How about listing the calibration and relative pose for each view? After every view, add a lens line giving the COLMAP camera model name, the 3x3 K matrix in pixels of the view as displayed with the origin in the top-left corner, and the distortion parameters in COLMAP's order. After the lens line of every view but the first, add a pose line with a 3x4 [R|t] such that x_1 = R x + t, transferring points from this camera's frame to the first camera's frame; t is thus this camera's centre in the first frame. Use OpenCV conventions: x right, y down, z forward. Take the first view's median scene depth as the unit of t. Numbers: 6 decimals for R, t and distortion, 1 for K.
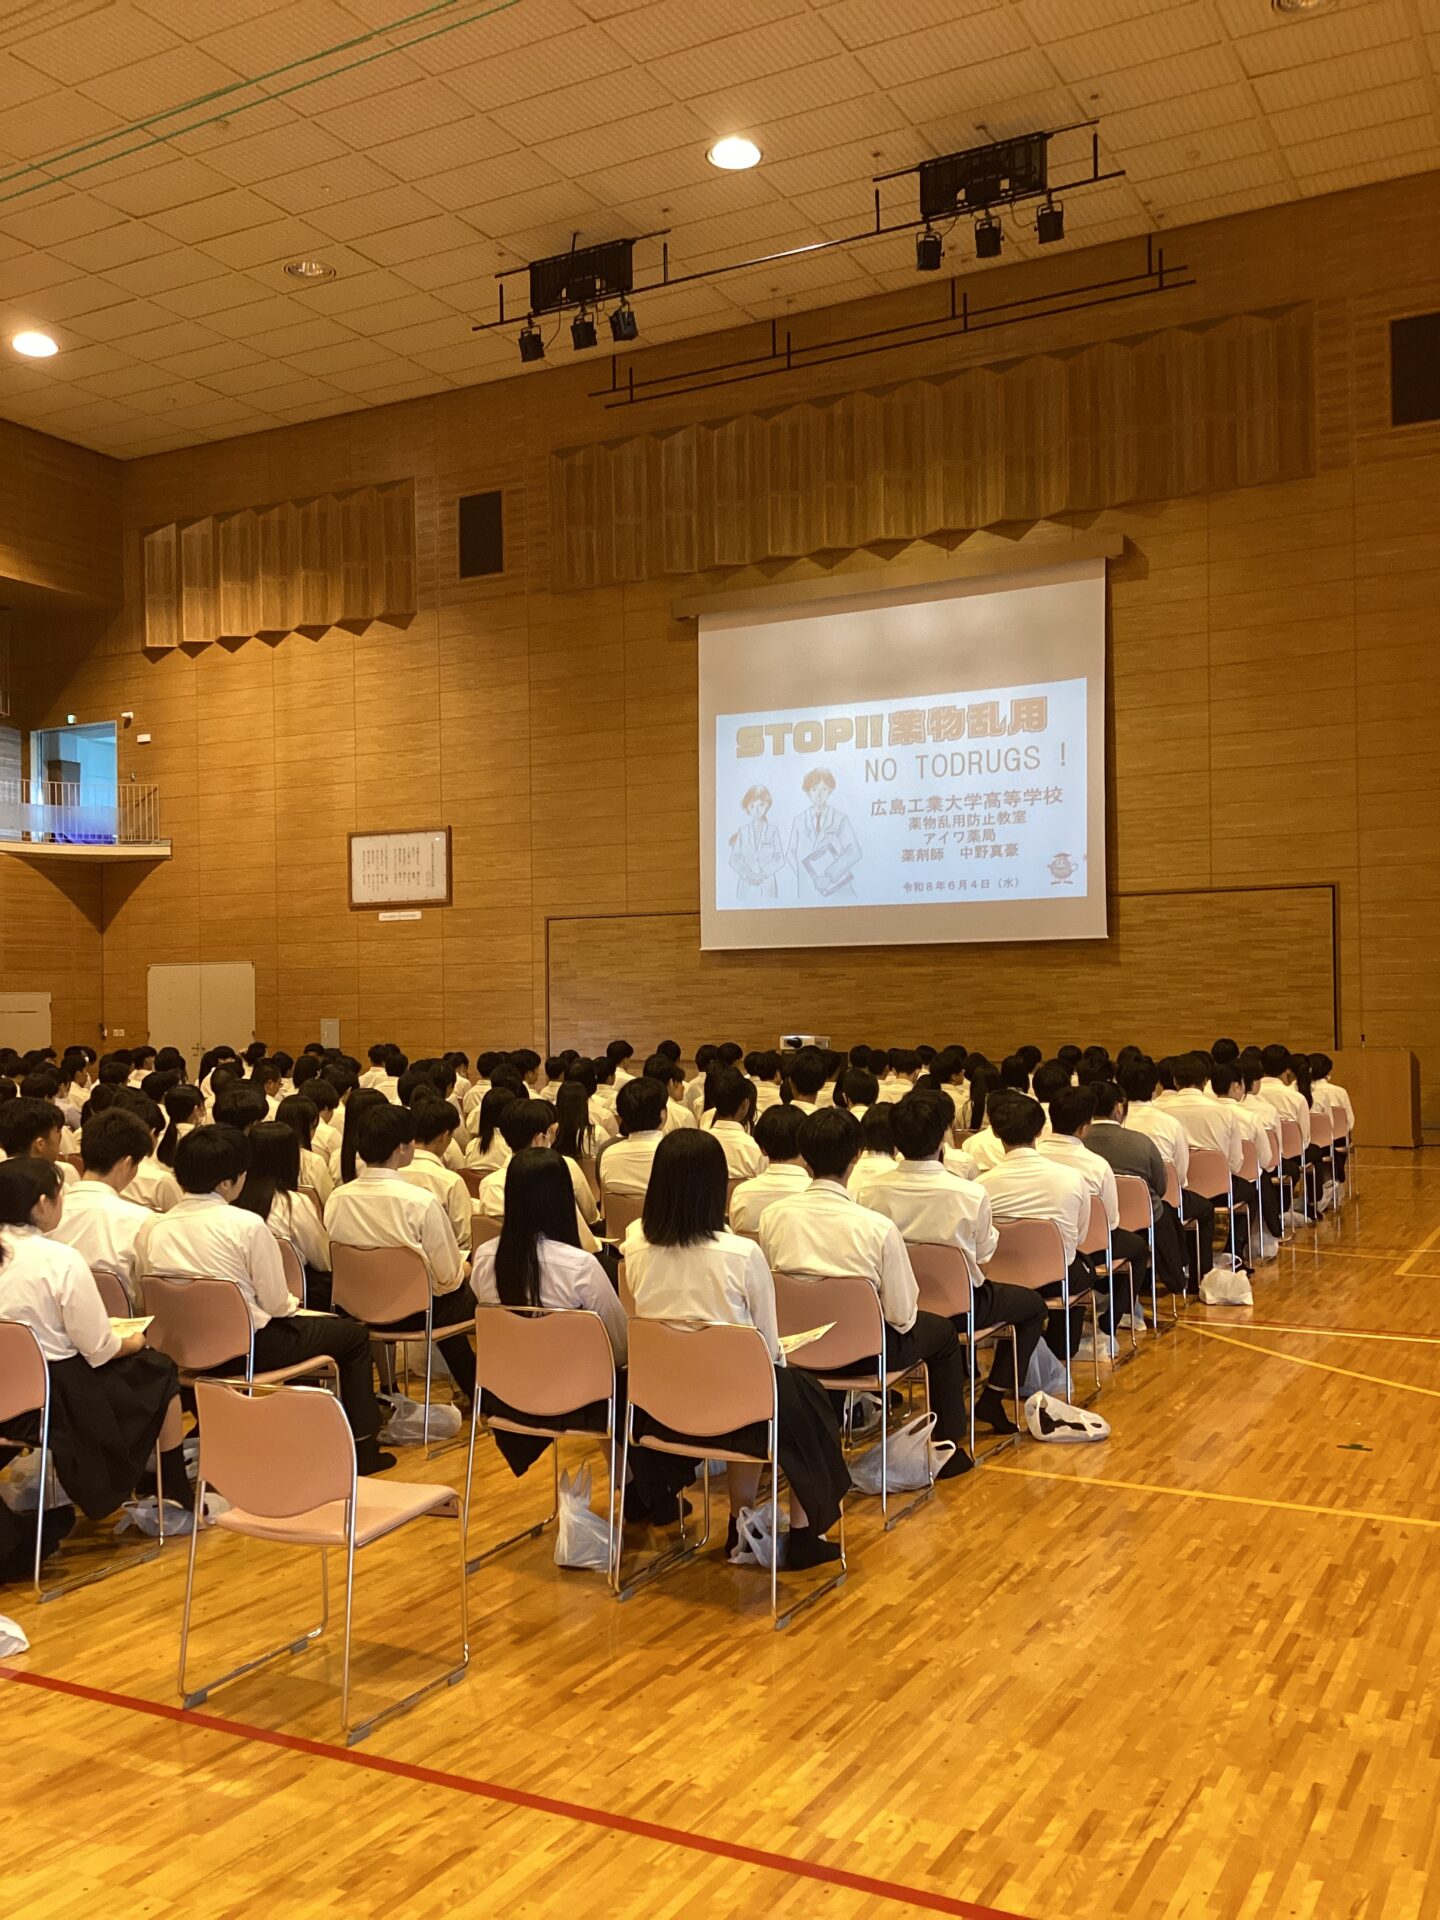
lens RADIAL K [[1719.1, 0, 698.0], [0, 1719.1, 980.4], [0, 0, 1]] dist [0.106206, -0.207884]
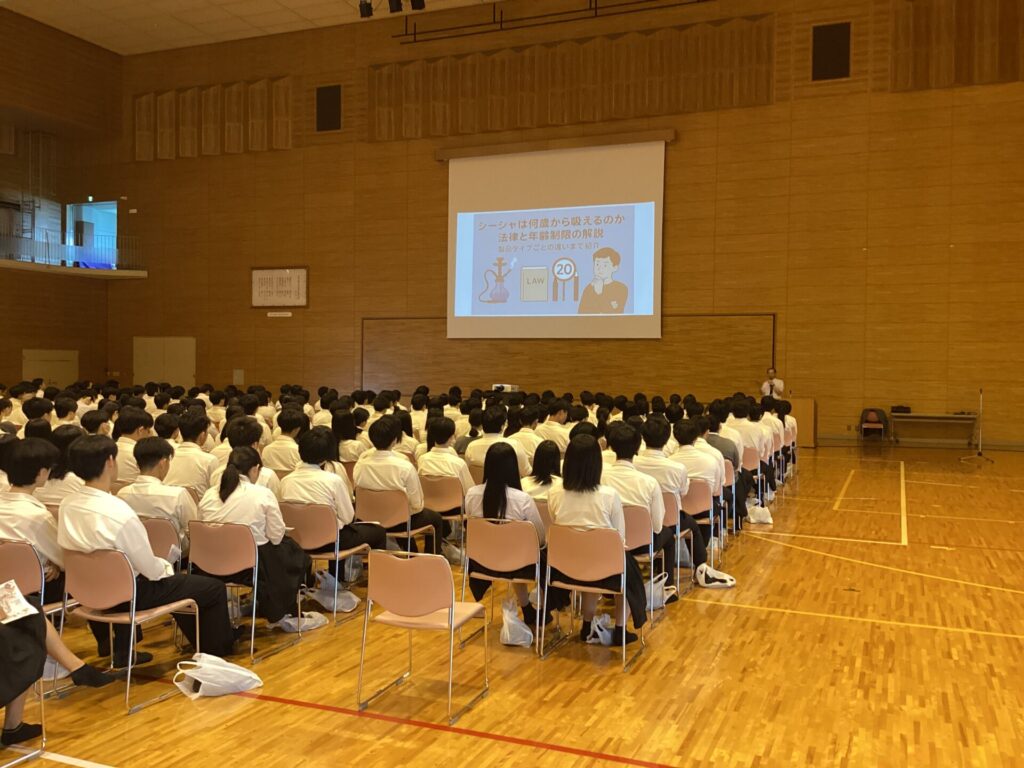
lens RADIAL K [[916.9, 0, 512.0], [0, 916.9, 384.0], [0, 0, 1]] dist [0.106206, -0.207884]
pose [[0.994103, 0.023235, 0.105924, -0.192669], [-0.026748, 0.999134, 0.031863, -0.006171], [-0.105092, -0.034508, 0.993864, -0.076597]]
